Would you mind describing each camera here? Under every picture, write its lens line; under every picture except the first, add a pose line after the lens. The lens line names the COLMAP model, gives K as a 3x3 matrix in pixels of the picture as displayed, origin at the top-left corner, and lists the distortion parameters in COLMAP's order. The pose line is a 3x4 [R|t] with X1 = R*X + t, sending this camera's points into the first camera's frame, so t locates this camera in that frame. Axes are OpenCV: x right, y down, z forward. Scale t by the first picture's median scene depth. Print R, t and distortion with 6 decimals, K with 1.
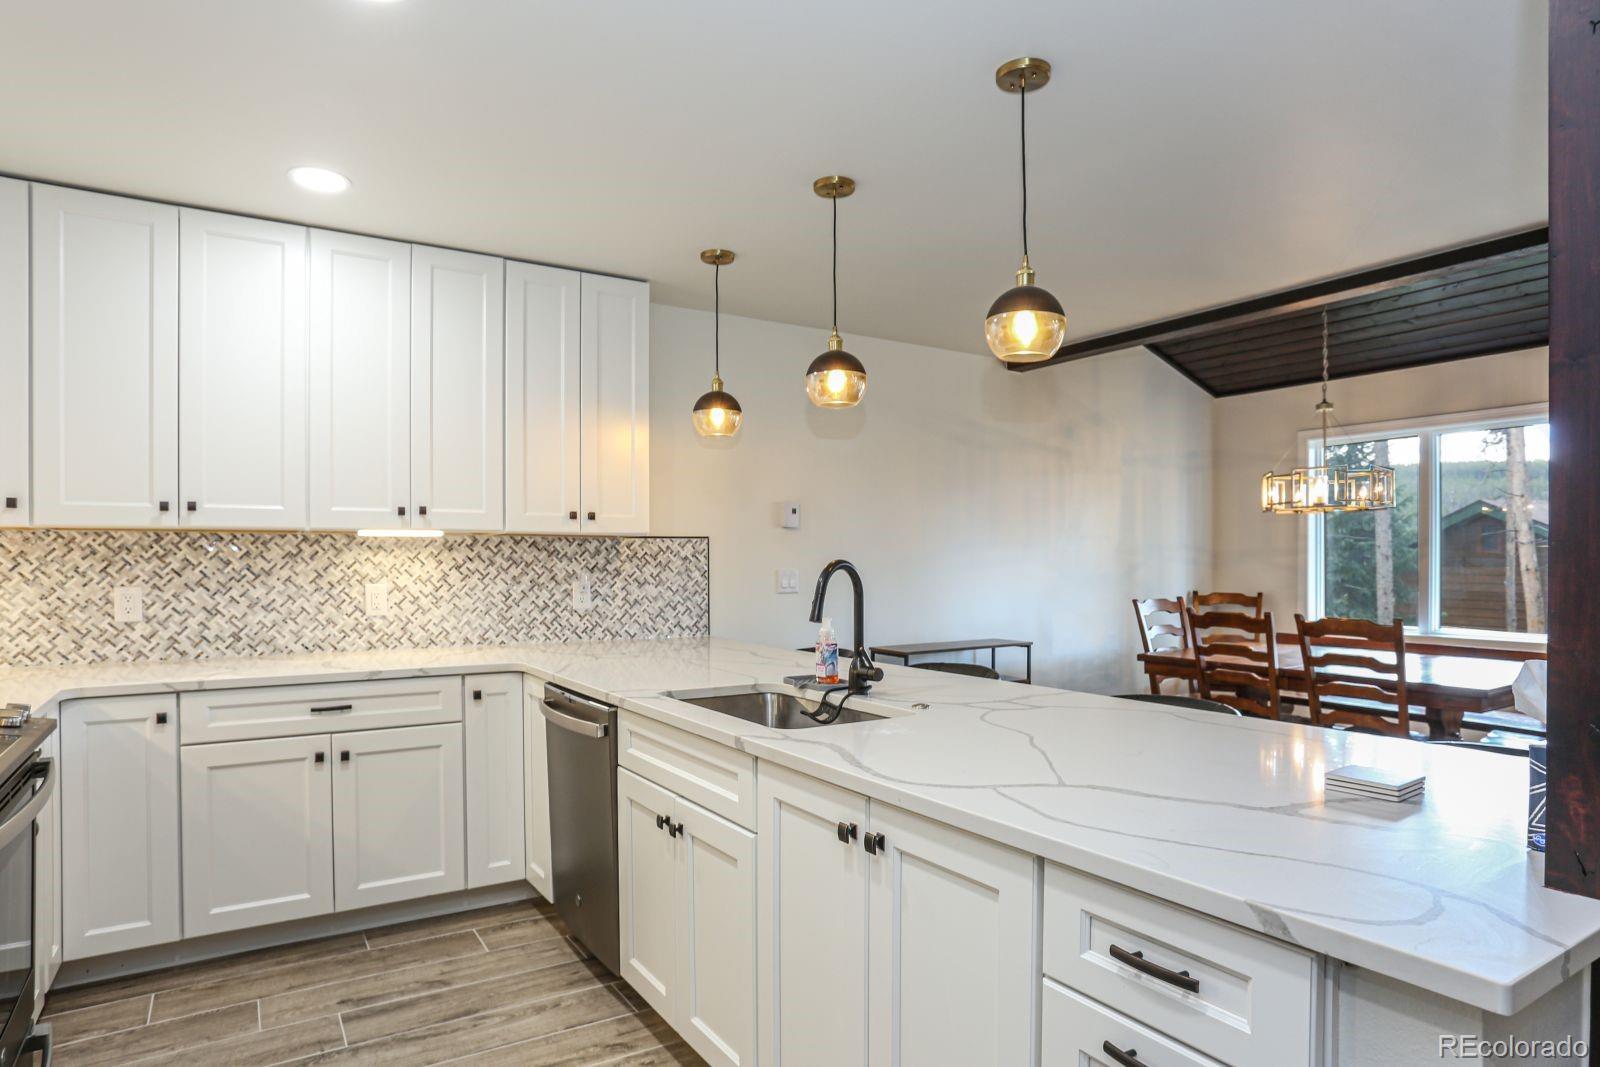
lens RADIAL K [[915.7, 0, 799.3], [0, 915.7, 568.5], [0, 0, 1]] dist [-0.076758, 0.047068]
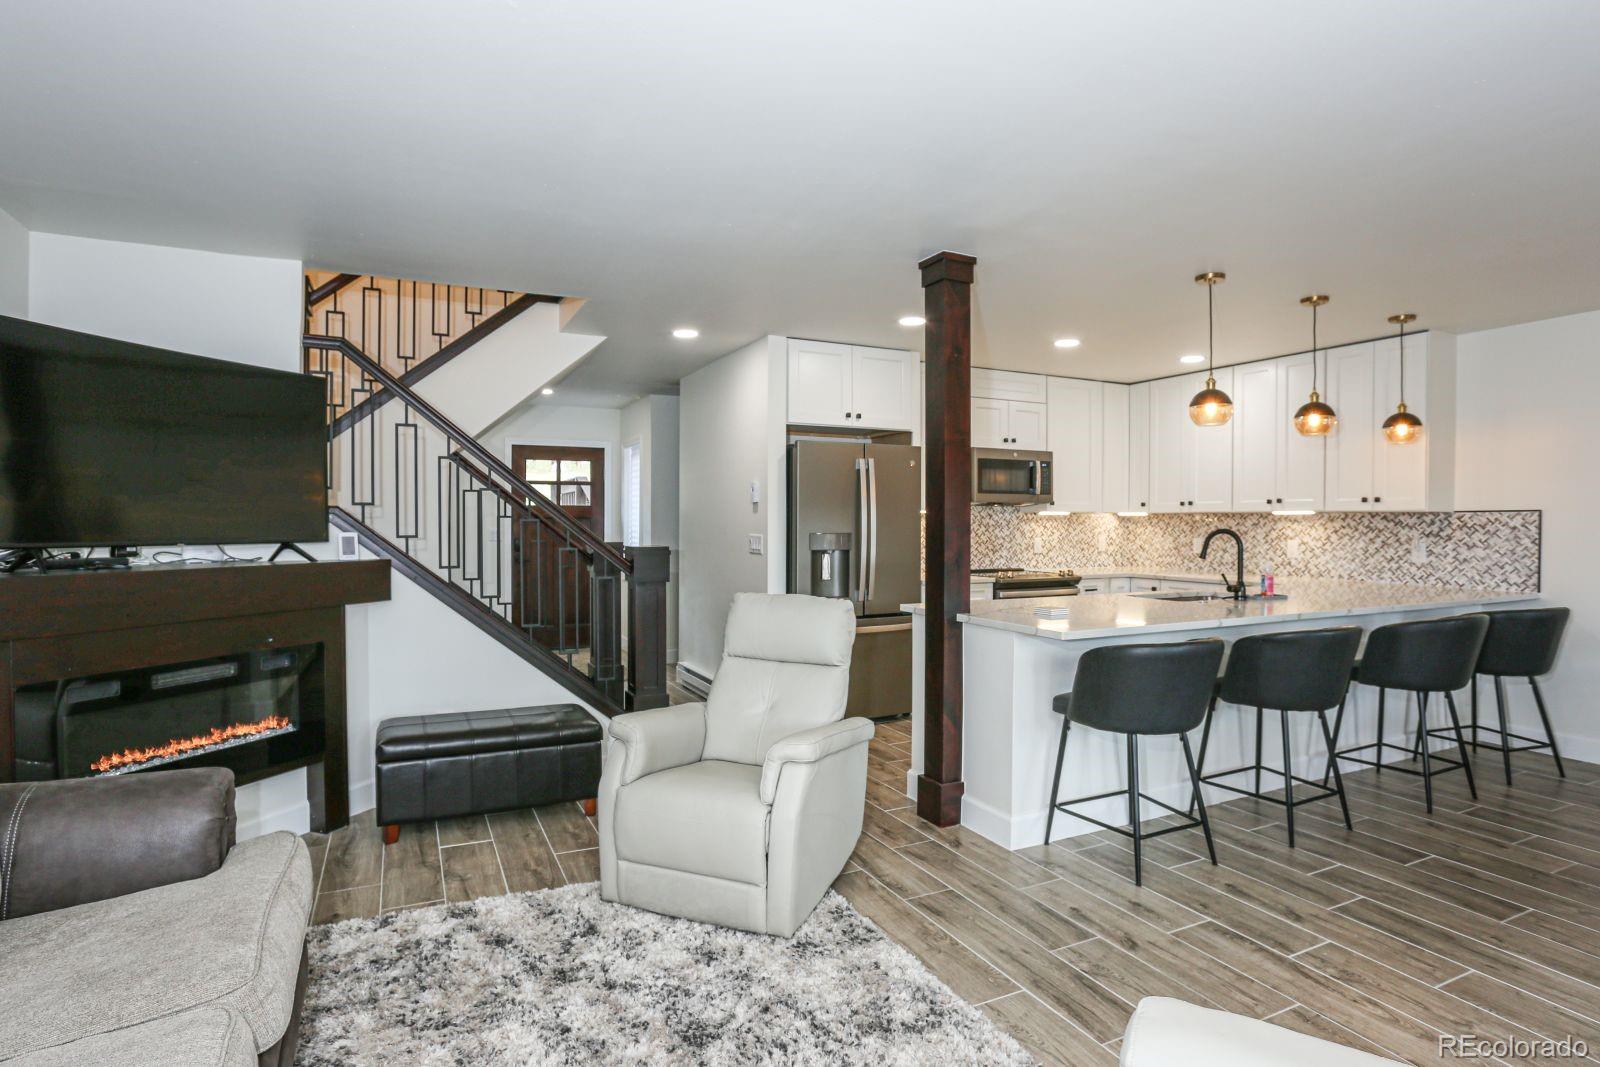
lens RADIAL K [[818.1, 0, 797.3], [0, 818.1, 531.2], [0, 0, 1]] dist [-0.050857, 0.012597]
pose [[-0.133589, 0.012912, -0.990953, 1.434041], [-0.011413, 0.999829, 0.014566, -0.015245], [0.990971, 0.013256, -0.133419, 0.248498]]
